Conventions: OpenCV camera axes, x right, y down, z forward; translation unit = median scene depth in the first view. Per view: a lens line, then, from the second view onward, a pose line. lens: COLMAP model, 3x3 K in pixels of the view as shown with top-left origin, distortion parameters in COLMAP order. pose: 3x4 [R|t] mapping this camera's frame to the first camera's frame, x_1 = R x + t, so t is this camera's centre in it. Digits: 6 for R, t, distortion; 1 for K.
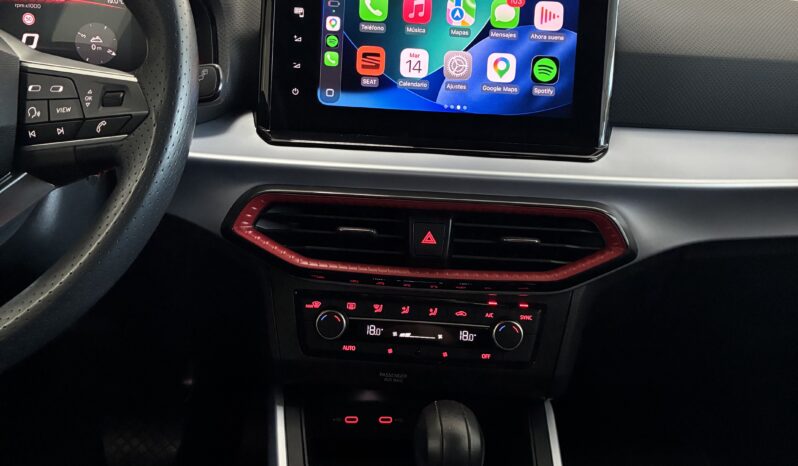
lens RADIAL K [[815.5, 0, 398.1], [0, 815.5, 227.9], [0, 0, 1]] dist [0.030027, 0.000000]
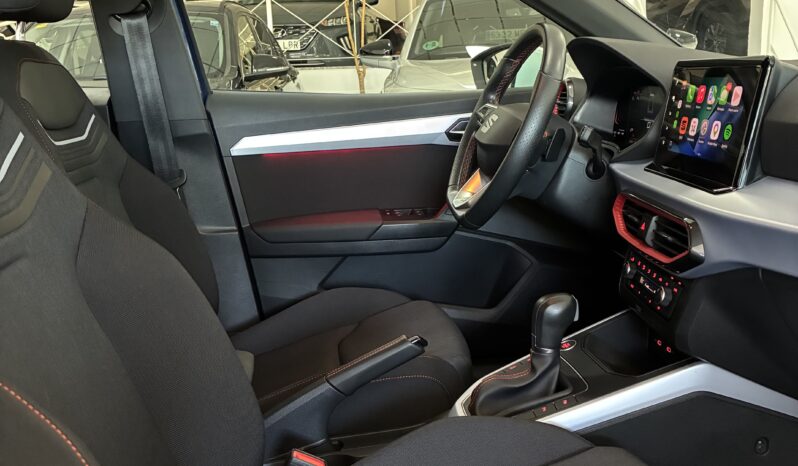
lens RADIAL K [[815.5, 0, 387.1], [0, 815.5, 213.6], [0, 0, 1]] dist [0.030027, 0.000000]
pose [[0.032058, 0.112556, -0.993128, 1.652247], [-0.222232, 0.969569, 0.102712, -0.067240], [0.974467, 0.217412, 0.056096, 0.354900]]
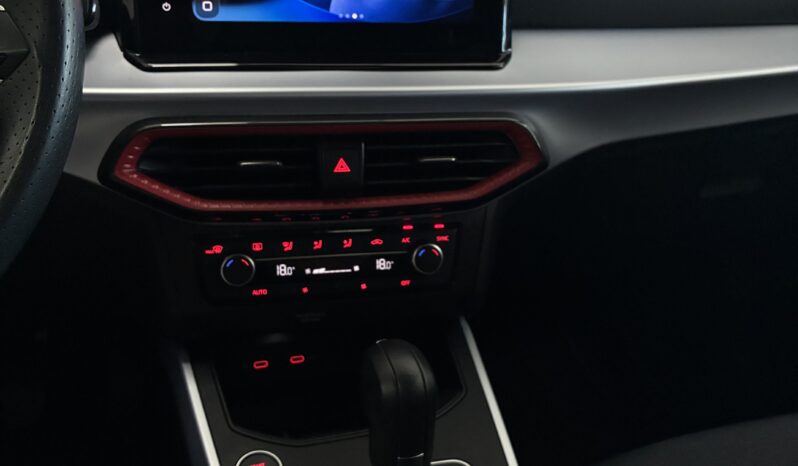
lens RADIAL K [[815.5, 0, 396.3], [0, 815.5, 223.1], [0, 0, 1]] dist [0.030027, 0.000000]
pose [[0.968425, -0.103475, 0.226817, -0.111358], [0.075277, 0.988699, 0.129645, -0.036024], [-0.237669, -0.108477, 0.965270, 0.092076]]
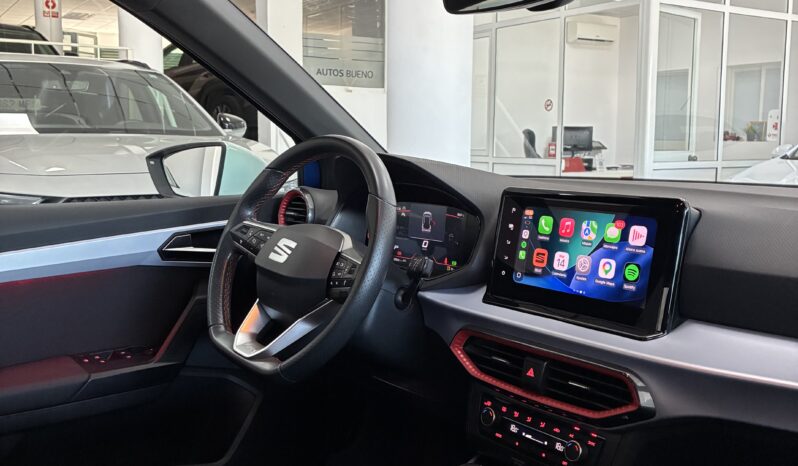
lens RADIAL K [[815.5, 0, 382.9], [0, 815.5, 212.2], [0, 0, 1]] dist [0.030027, 0.000000]
pose [[0.606660, 0.022695, -0.794638, 1.056105], [-0.179011, 0.977820, -0.108738, -0.063769], [0.774544, 0.208216, 0.597266, -0.212743]]
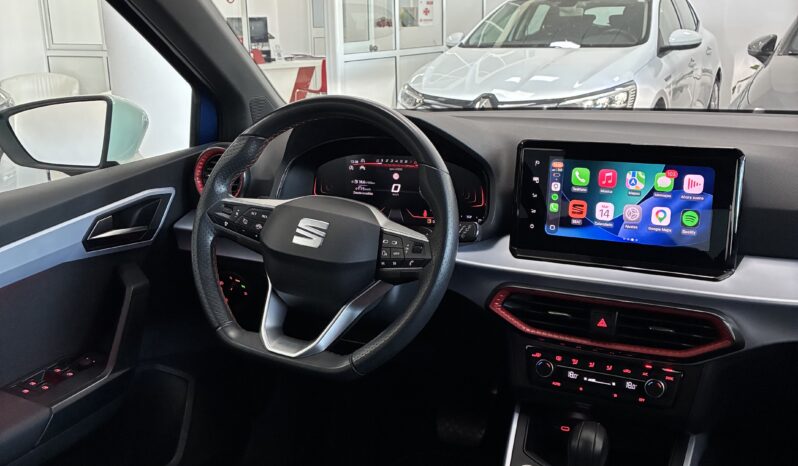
lens RADIAL K [[815.5, 0, 393.2], [0, 815.5, 221.5], [0, 0, 1]] dist [0.030027, 0.000000]
pose [[0.889537, 0.035633, -0.455471, 0.386908], [-0.045927, 0.998878, -0.011549, -0.145518], [0.454548, 0.031191, 0.890176, -0.628686]]
